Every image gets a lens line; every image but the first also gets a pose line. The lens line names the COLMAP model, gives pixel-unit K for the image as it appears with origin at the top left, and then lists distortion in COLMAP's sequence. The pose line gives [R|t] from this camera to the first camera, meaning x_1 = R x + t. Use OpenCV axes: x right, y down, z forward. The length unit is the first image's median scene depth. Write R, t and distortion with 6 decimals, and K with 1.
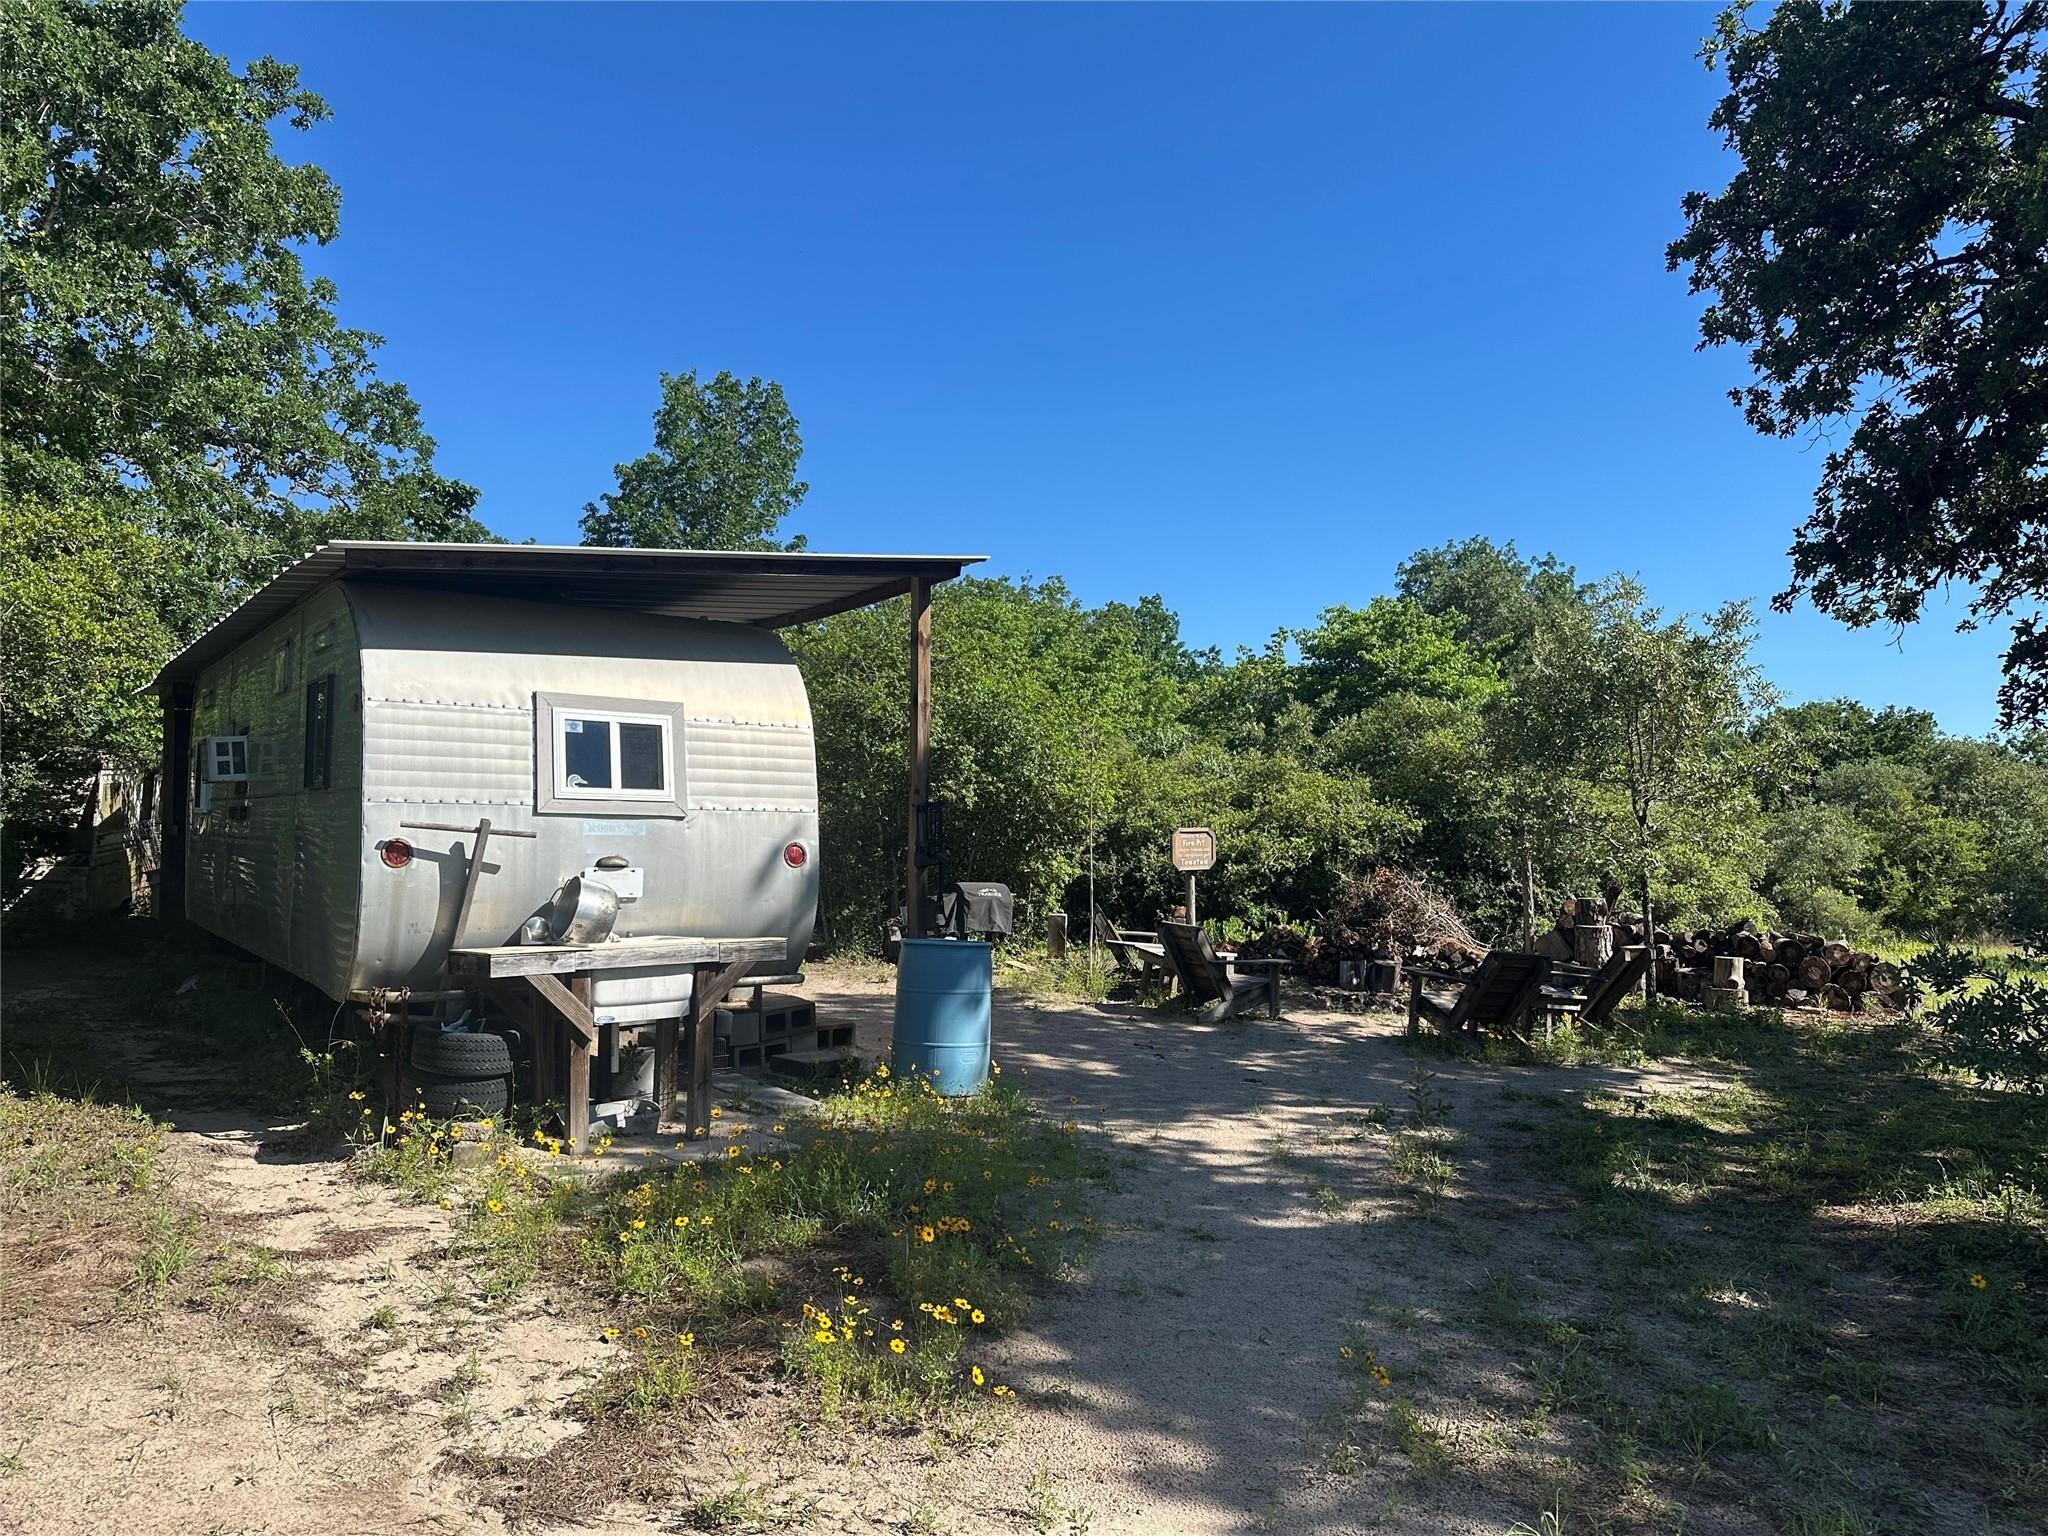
lens RADIAL K [[1423.4, 0, 1019.6], [0, 1423.4, 754.8], [0, 0, 1]] dist [0.009420, -0.000857]
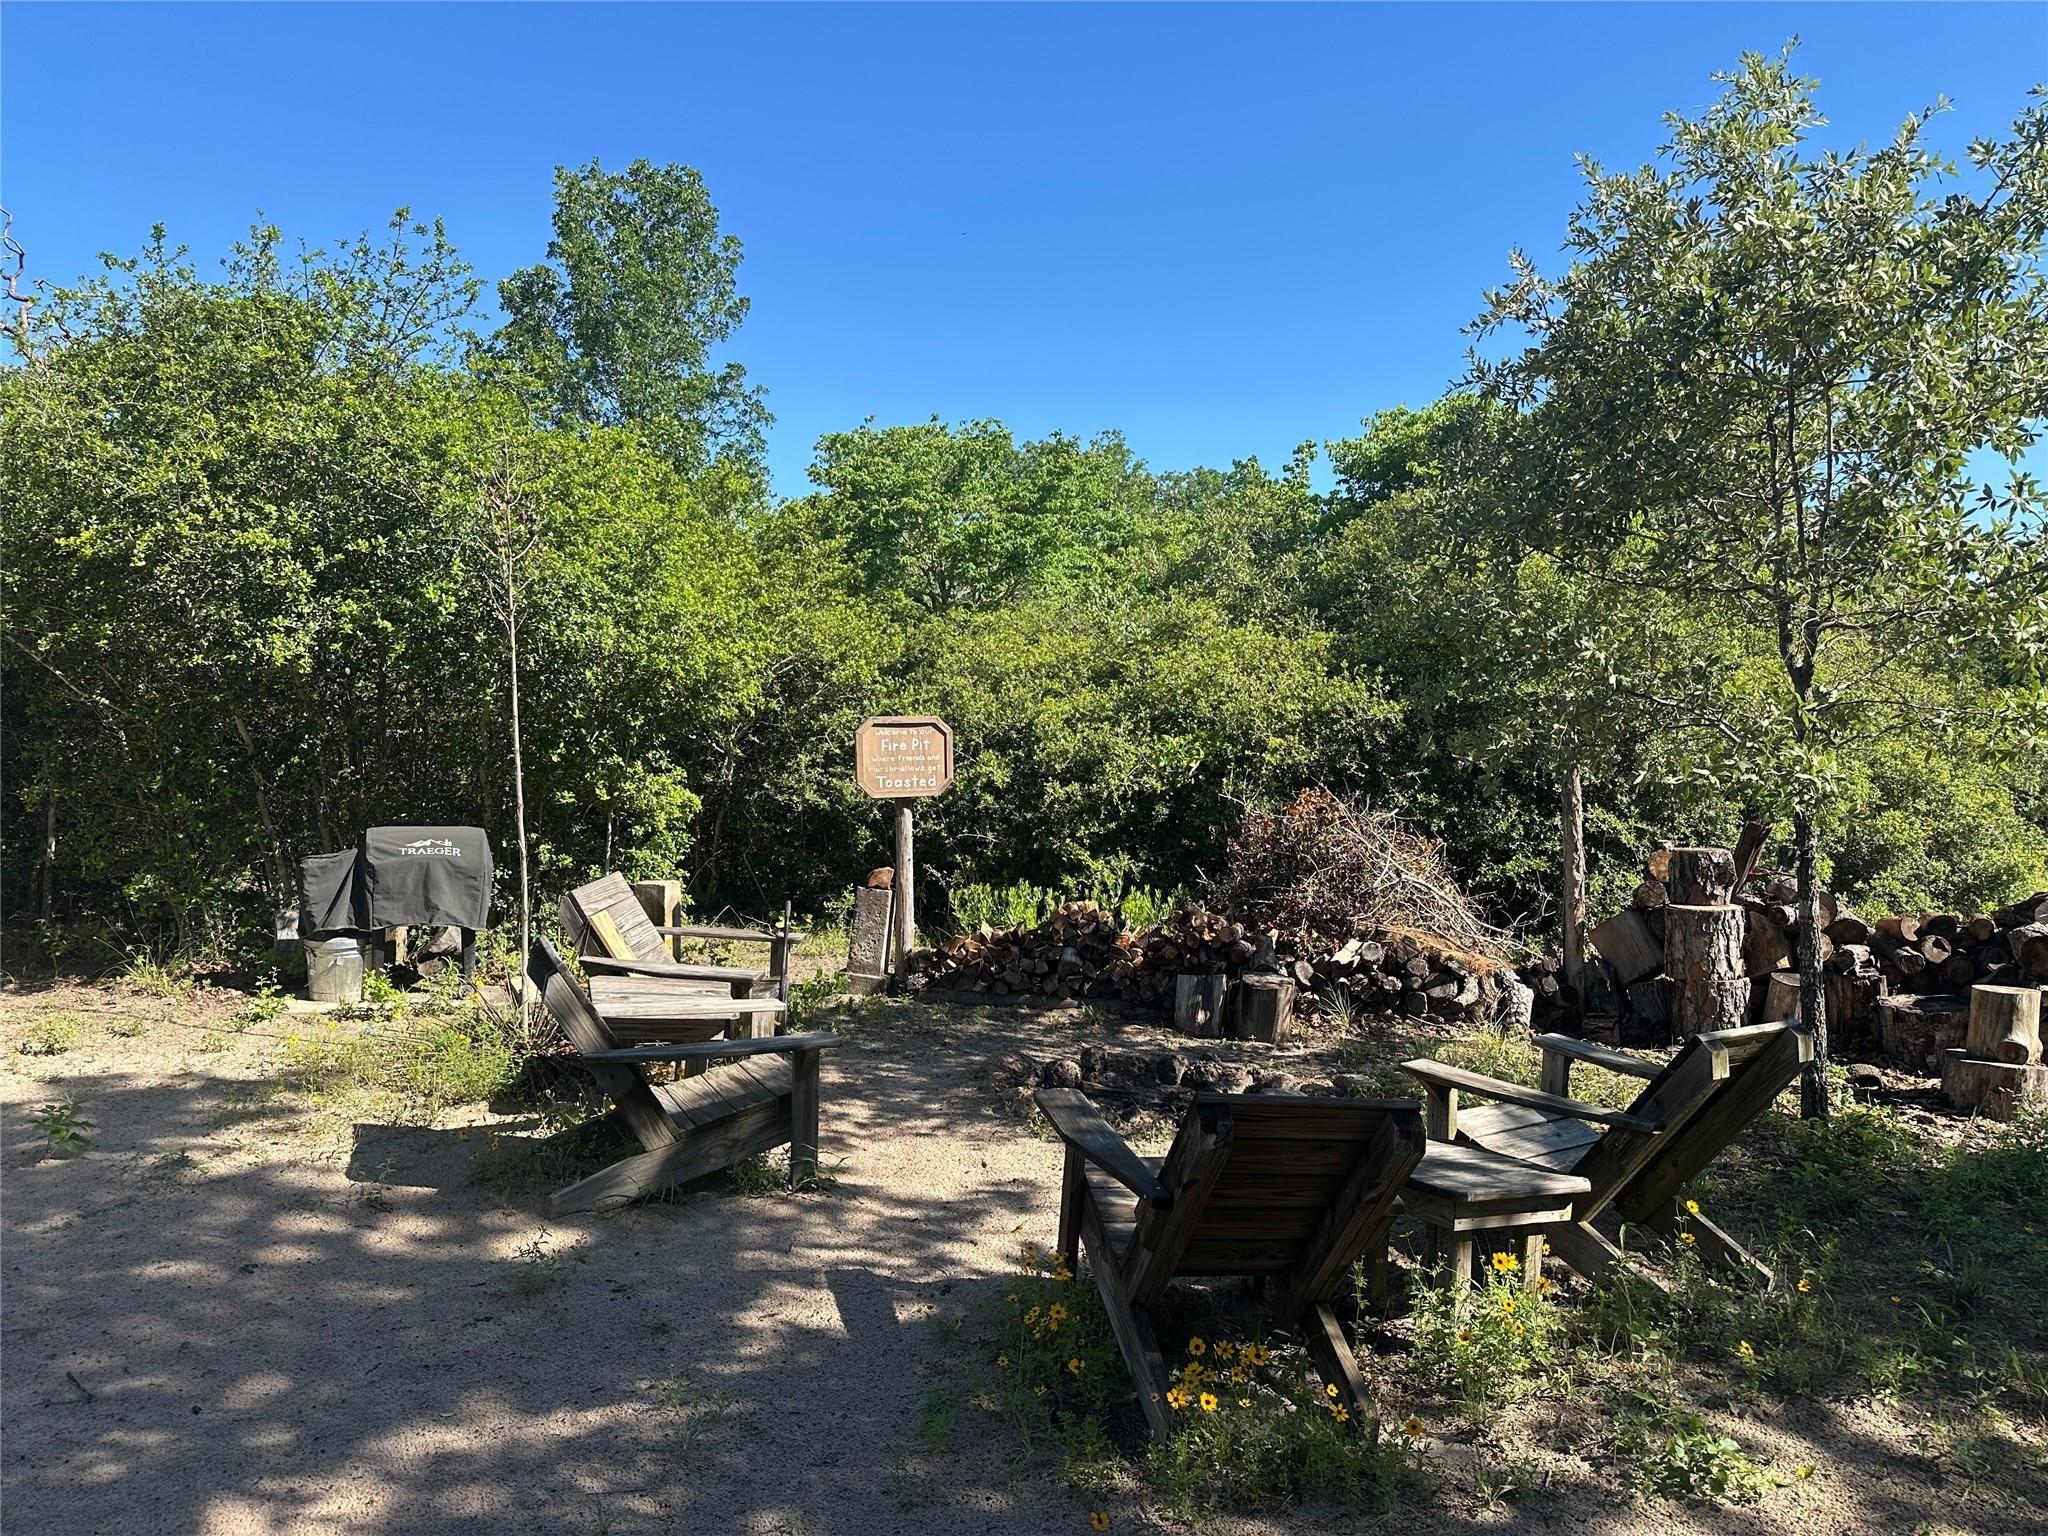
lens RADIAL K [[1423.4, 0, 1028.0], [0, 1423.4, 789.7], [0, 0, 1]] dist [0.009420, -0.000857]
pose [[0.993553, -0.006678, -0.113173, 0.203499], [0.016738, 0.995964, 0.088181, 0.029290], [0.112127, -0.089507, 0.989655, 0.440281]]
